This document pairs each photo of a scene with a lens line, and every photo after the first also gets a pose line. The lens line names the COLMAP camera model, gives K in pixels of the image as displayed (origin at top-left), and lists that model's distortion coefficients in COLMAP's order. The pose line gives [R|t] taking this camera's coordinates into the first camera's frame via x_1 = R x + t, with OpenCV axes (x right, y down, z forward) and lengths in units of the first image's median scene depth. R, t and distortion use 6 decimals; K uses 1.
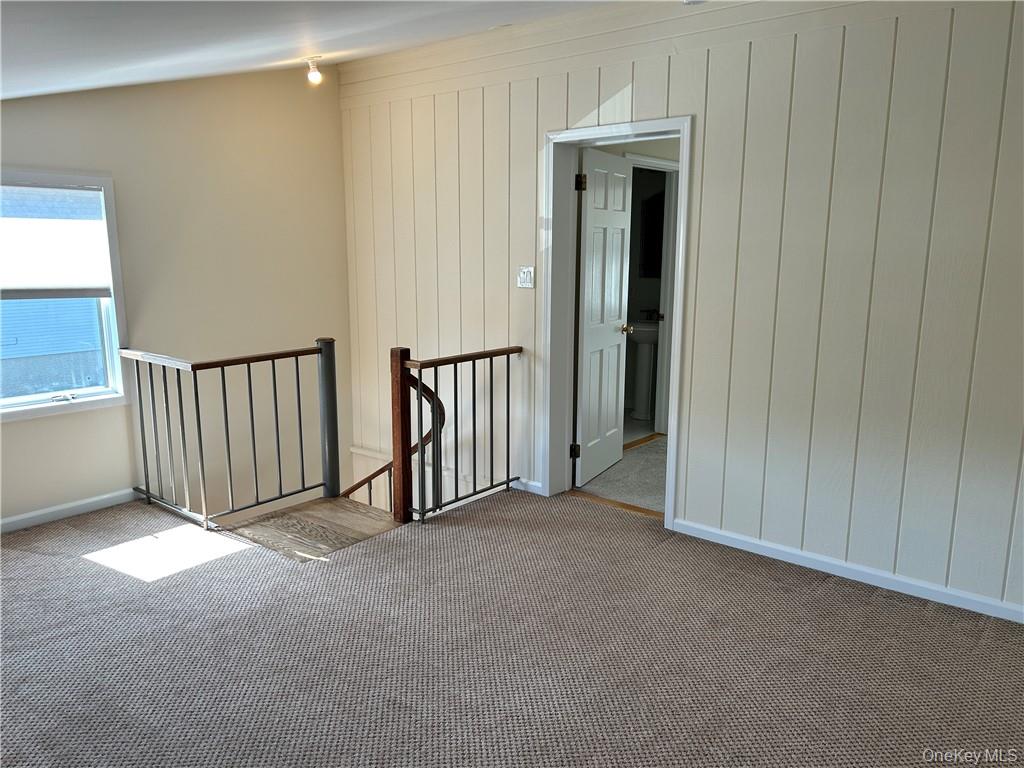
lens RADIAL K [[773.9, 0, 512.7], [0, 773.9, 388.4], [0, 0, 1]] dist [0.057268, -0.049679]
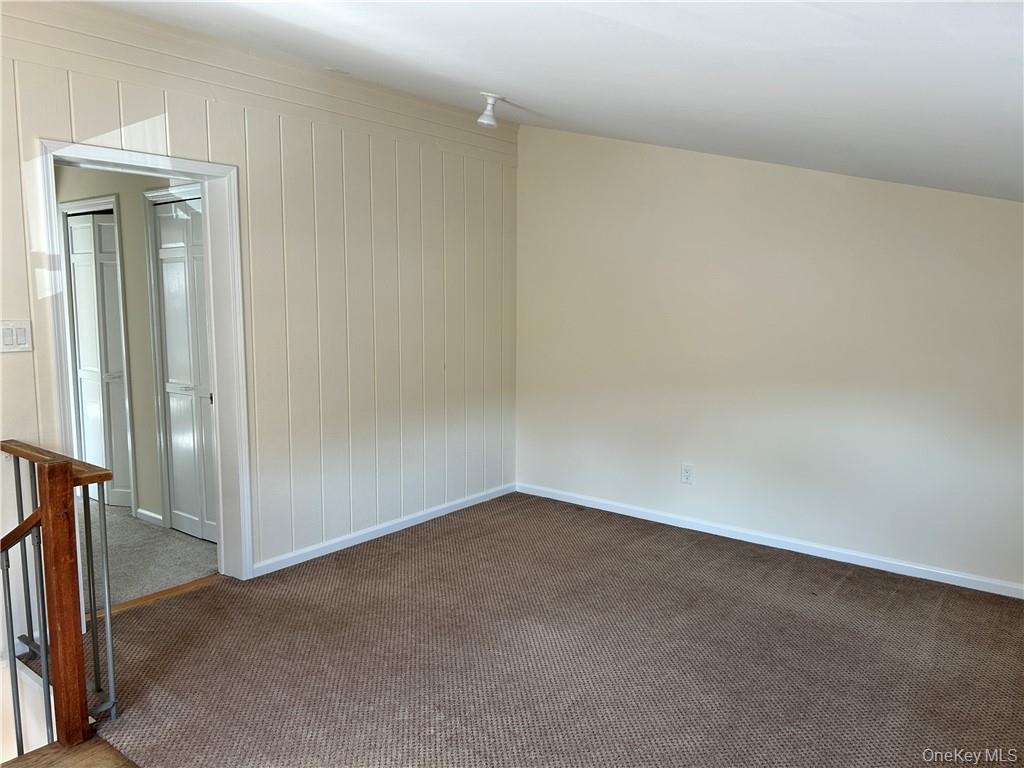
lens RADIAL K [[773.9, 0, 512.6], [0, 773.9, 382.3], [0, 0, 1]] dist [0.057268, -0.049679]
pose [[-0.016859, -0.121887, 0.992401, -0.757735], [0.185204, 0.974985, 0.122894, -0.120115], [-0.982555, 0.185869, 0.006136, 0.627912]]
